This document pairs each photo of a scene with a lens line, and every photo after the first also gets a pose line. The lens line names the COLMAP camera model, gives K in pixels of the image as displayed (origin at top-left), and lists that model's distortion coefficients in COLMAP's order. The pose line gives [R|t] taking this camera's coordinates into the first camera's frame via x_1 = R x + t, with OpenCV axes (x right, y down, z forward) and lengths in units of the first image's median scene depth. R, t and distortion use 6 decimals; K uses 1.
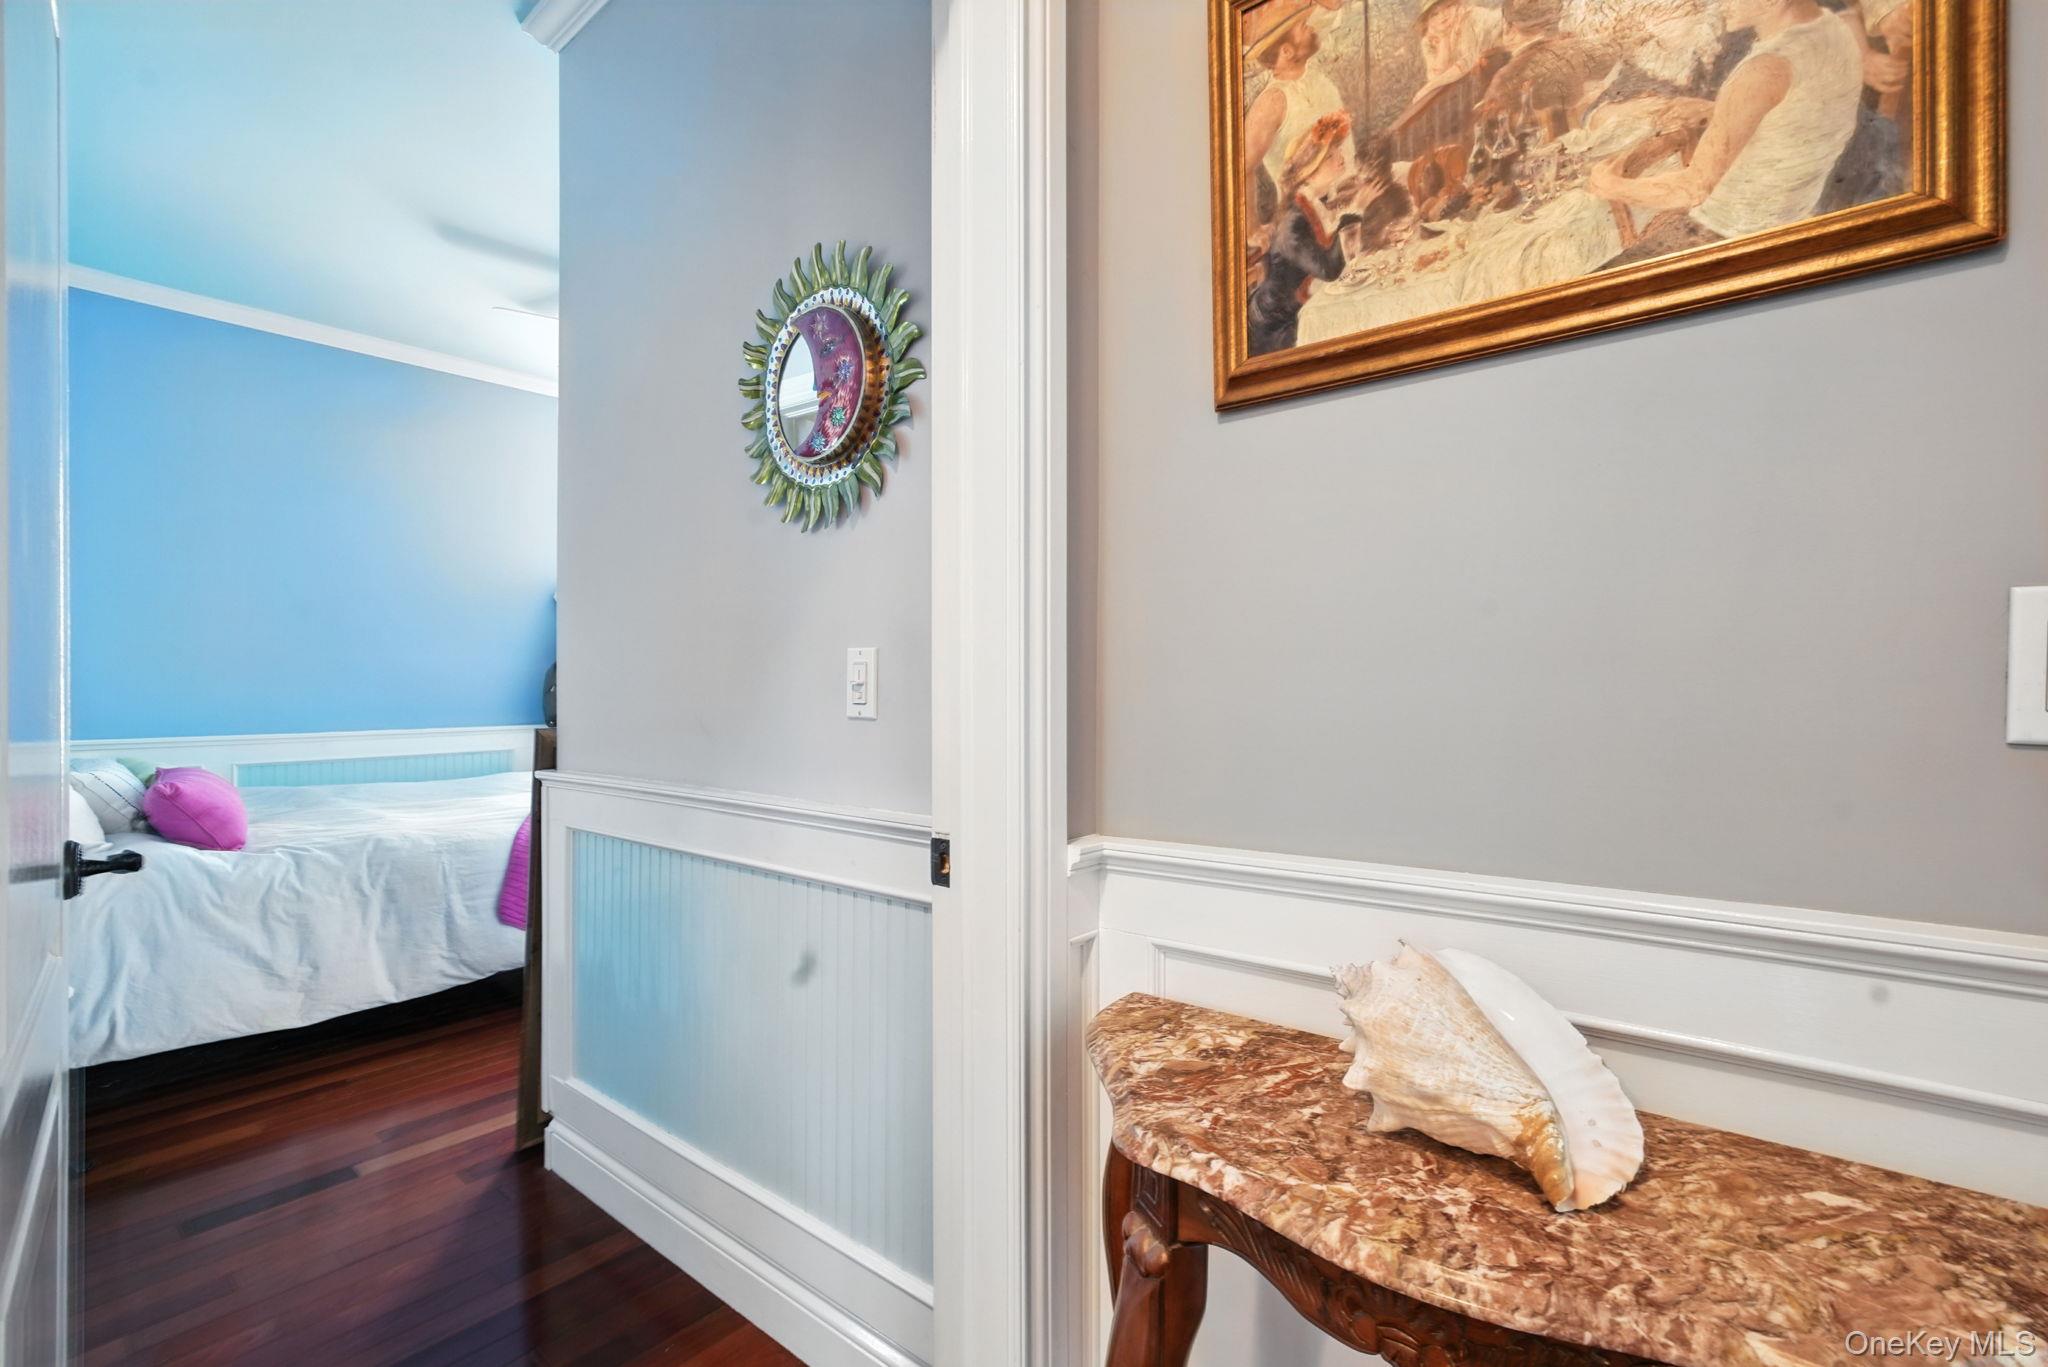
lens RADIAL K [[930.2, 0, 1031.5], [0, 930.2, 699.8], [0, 0, 1]] dist [-0.002973, -0.000185]
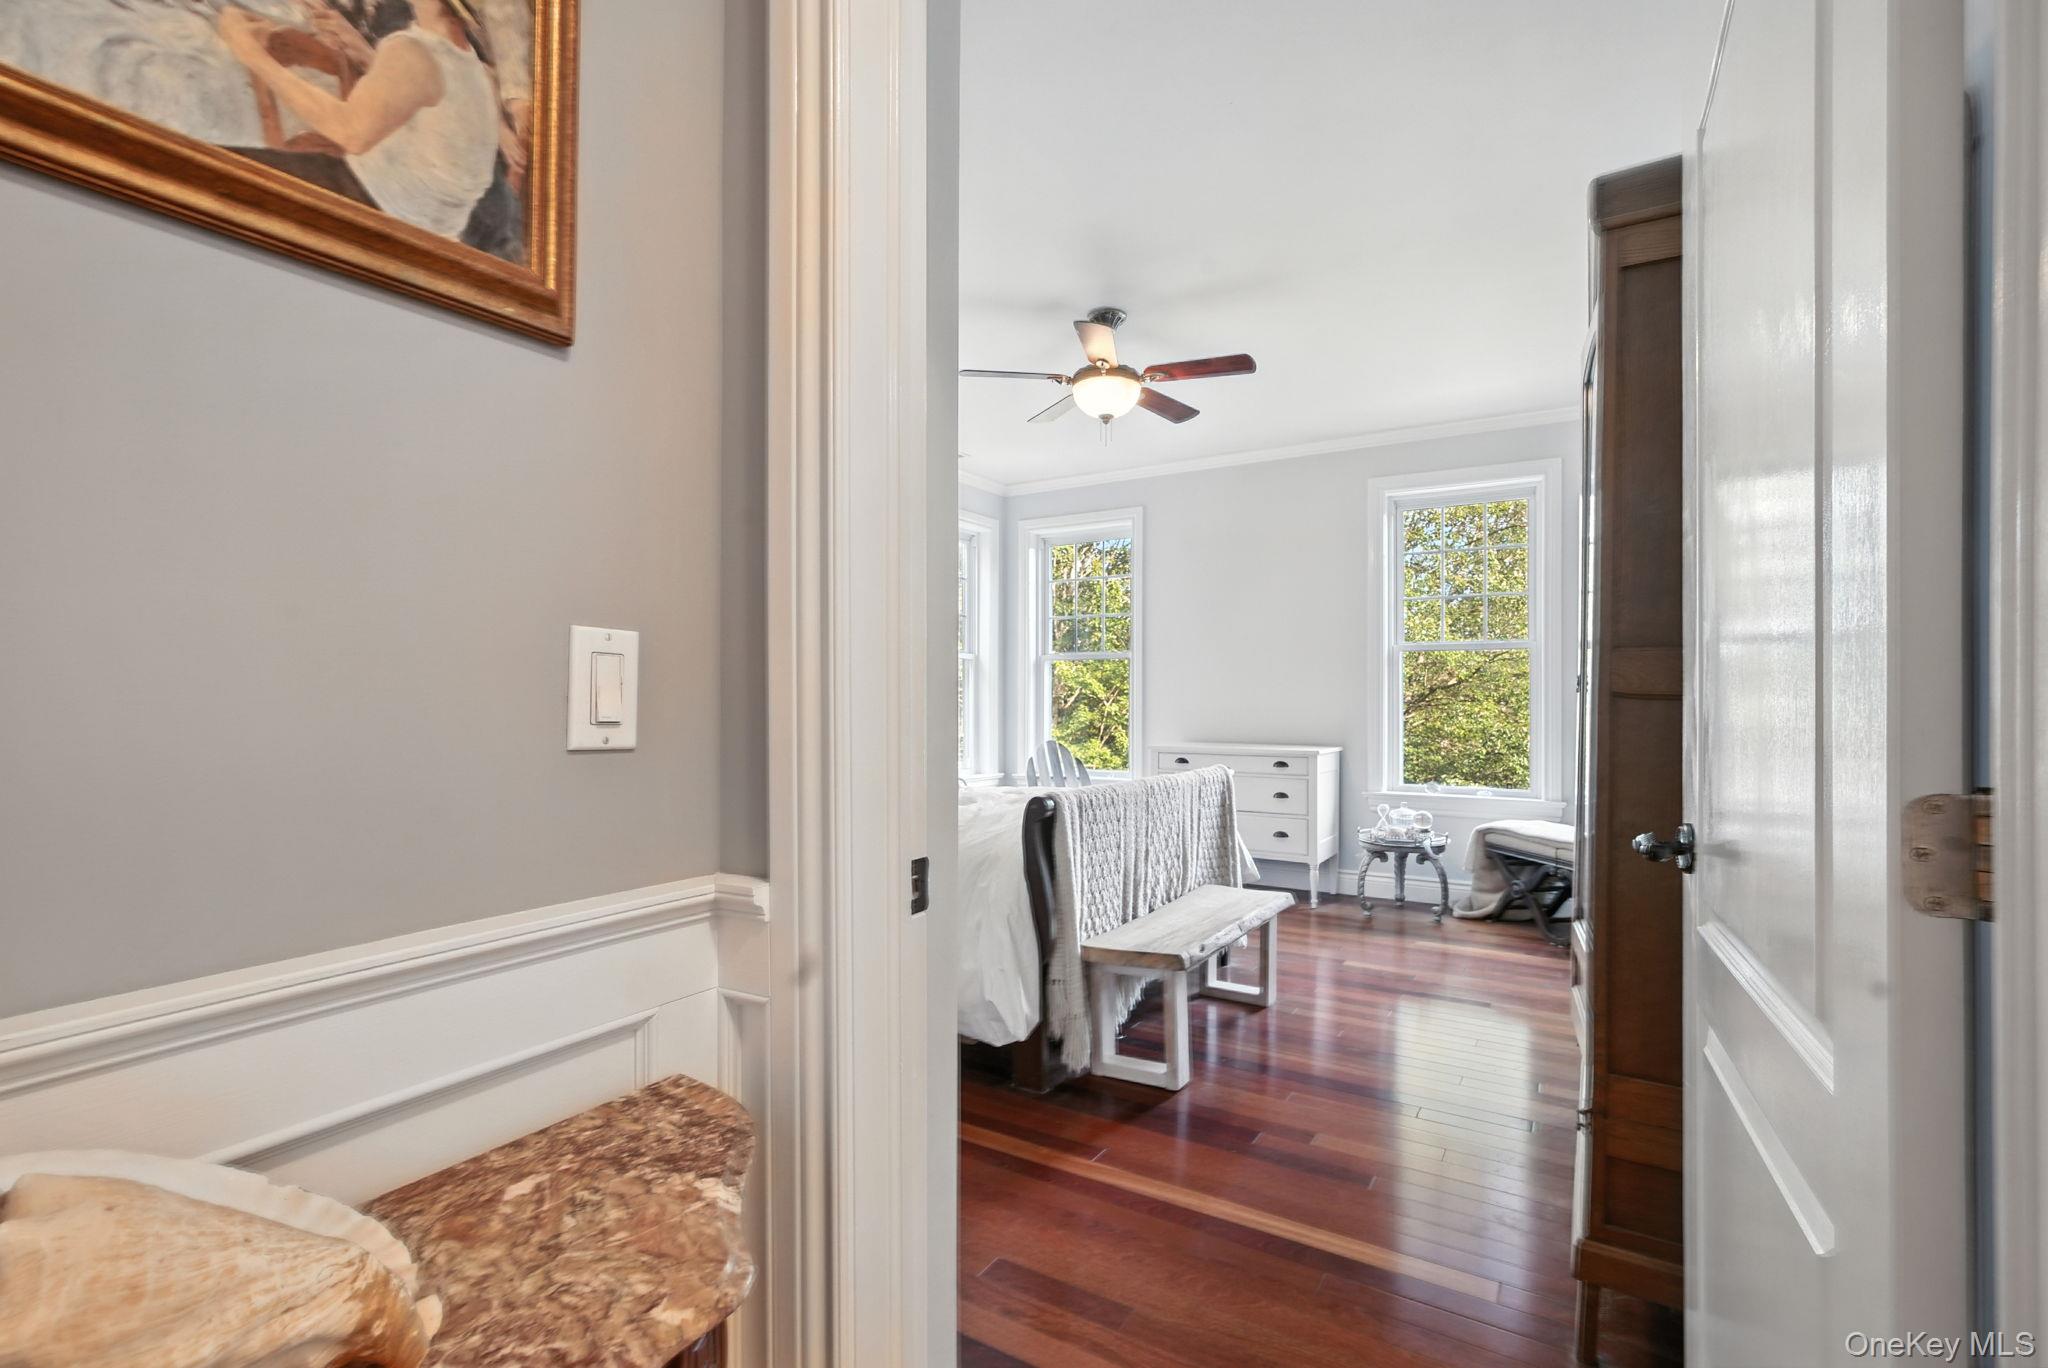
lens RADIAL K [[930.2, 0, 1031.5], [0, 930.2, 700.3], [0, 0, 1]] dist [-0.002973, -0.000185]
pose [[-0.161568, 0.002325, 0.986859, -0.280013], [0.006356, 0.999979, -0.001315, -0.014119], [-0.986841, 0.006060, -0.161579, 0.587773]]
